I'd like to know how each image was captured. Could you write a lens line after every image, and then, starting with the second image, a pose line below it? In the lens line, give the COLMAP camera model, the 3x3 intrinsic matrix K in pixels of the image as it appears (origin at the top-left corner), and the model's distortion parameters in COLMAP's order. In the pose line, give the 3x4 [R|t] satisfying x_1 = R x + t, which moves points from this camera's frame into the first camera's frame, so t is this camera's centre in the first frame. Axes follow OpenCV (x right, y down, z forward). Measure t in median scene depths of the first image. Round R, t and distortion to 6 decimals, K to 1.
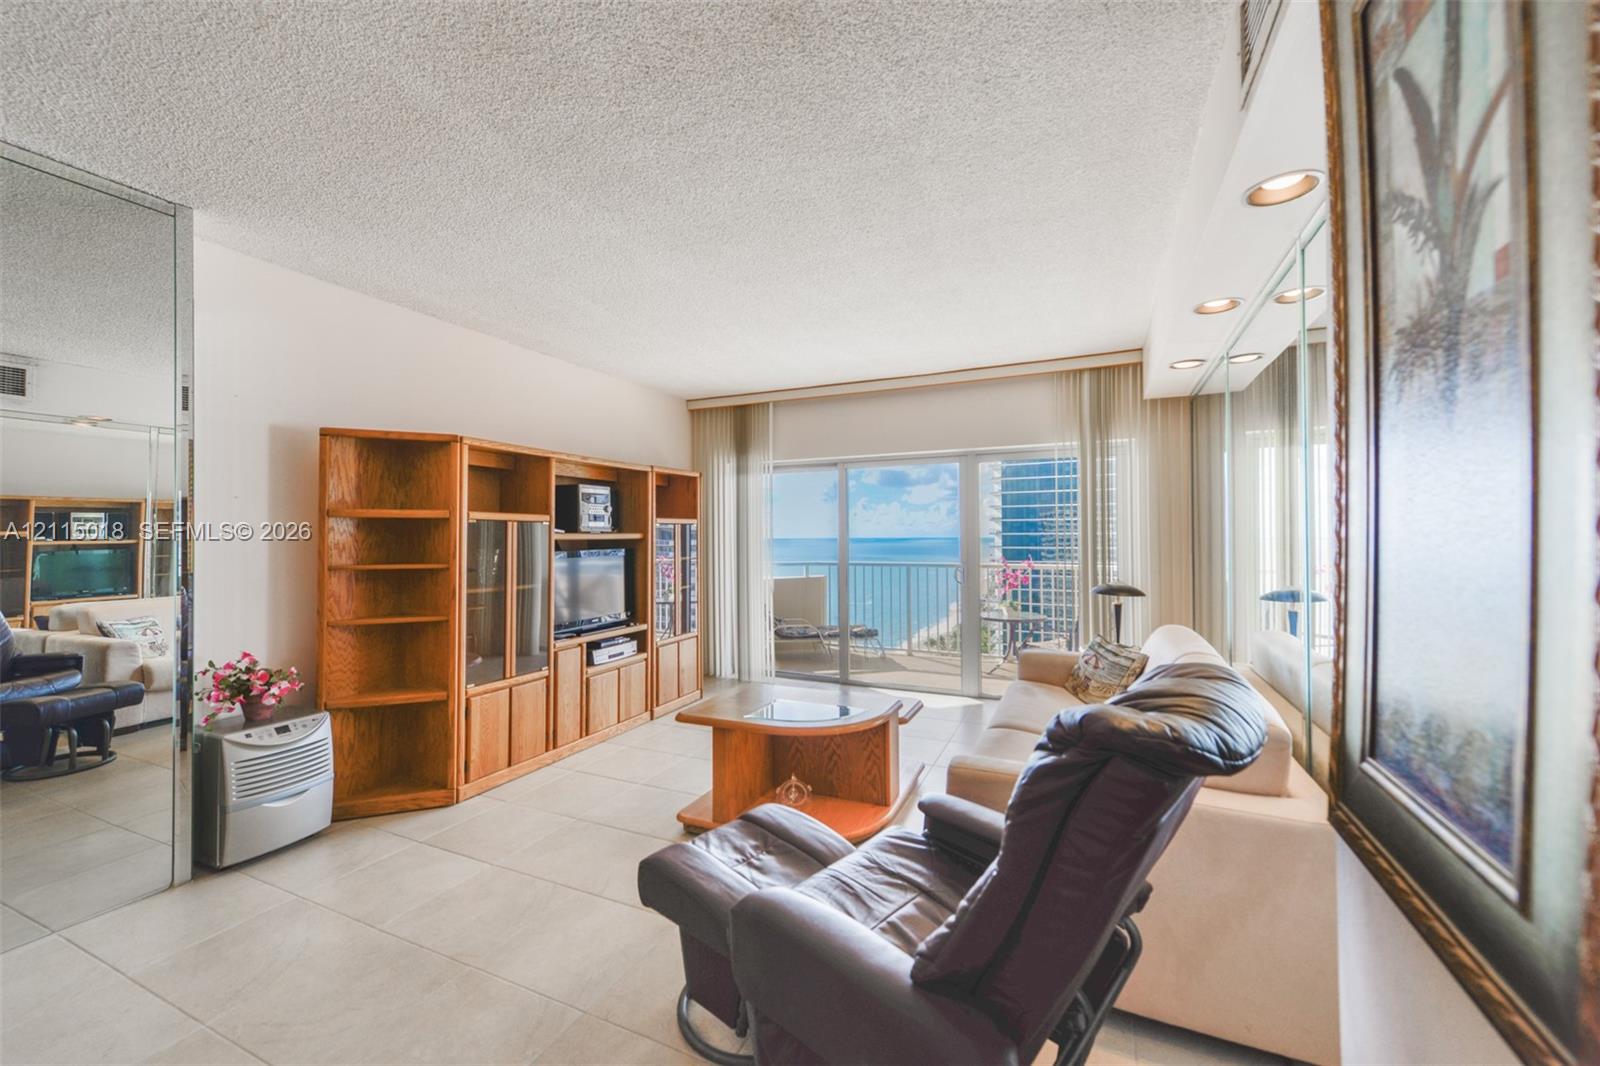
lens RADIAL K [[625.1, 0, 800.4], [0, 625.1, 526.5], [0, 0, 1]] dist [0.002109, 0.000230]
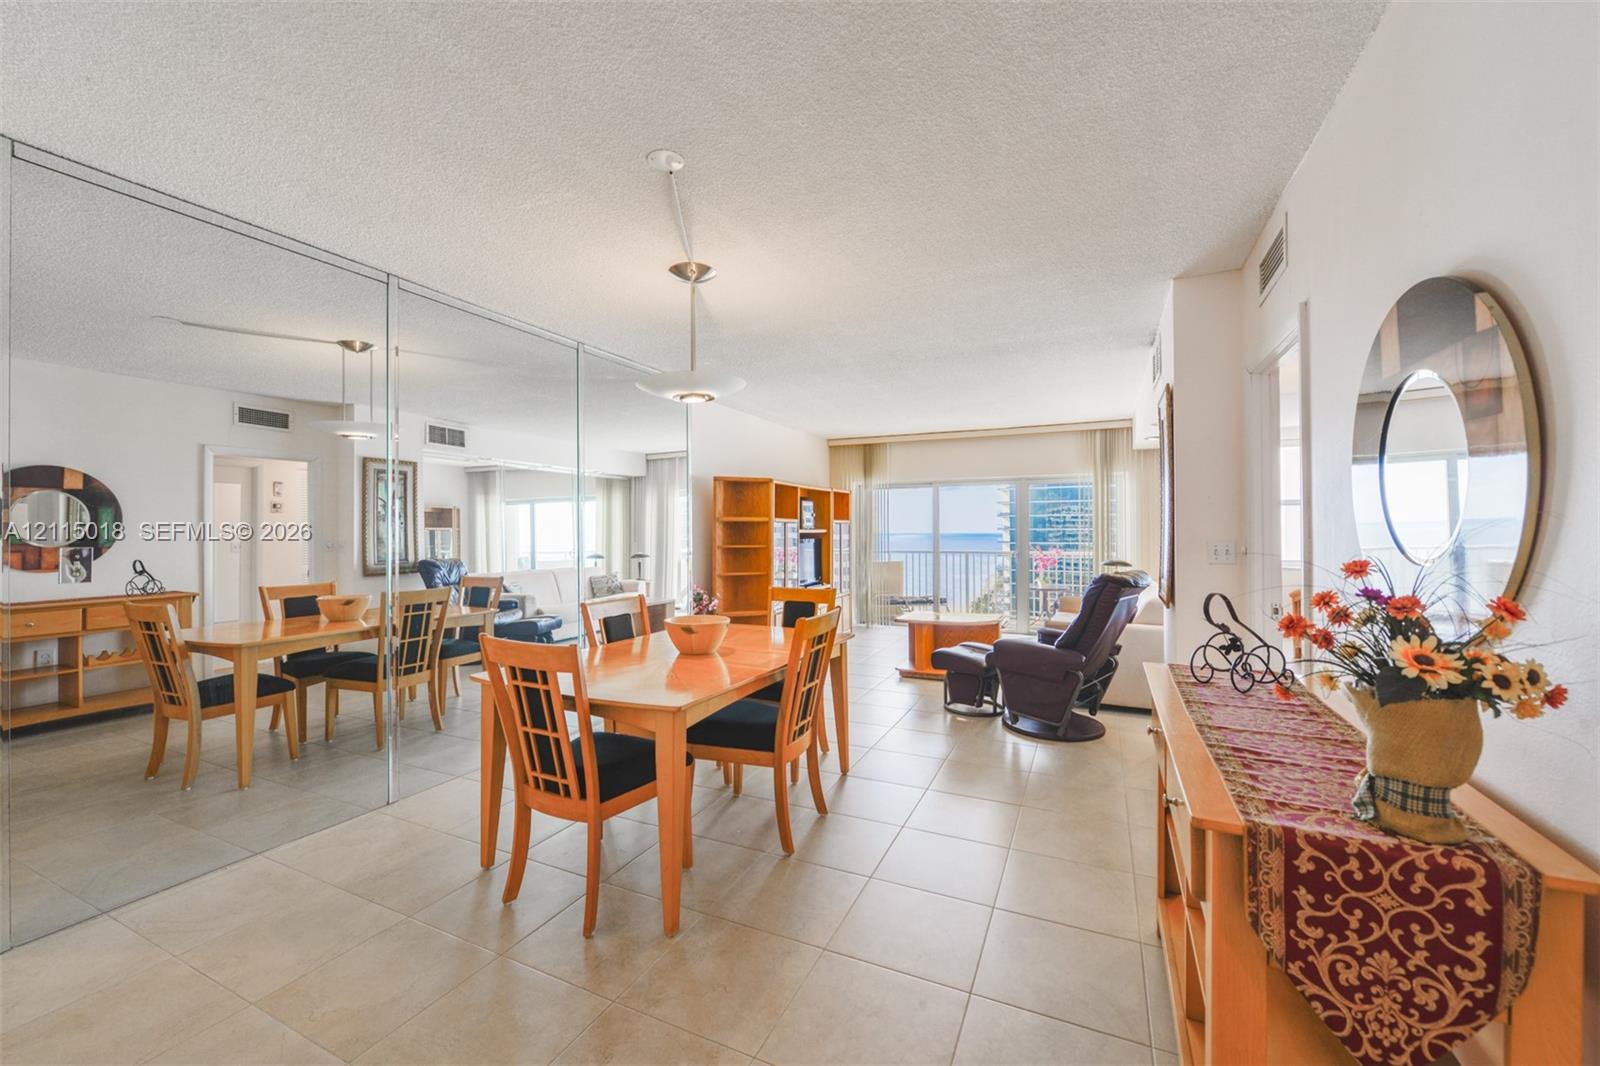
lens RADIAL K [[629.4, 0, 794.4], [0, 629.4, 533.2], [0, 0, 1]] dist [-0.000302, -0.000019]
pose [[0.999926, 0.001210, -0.012080, -0.319704], [-0.000988, 0.999830, 0.018406, -0.009070], [0.012100, -0.018393, 0.999758, -0.665023]]
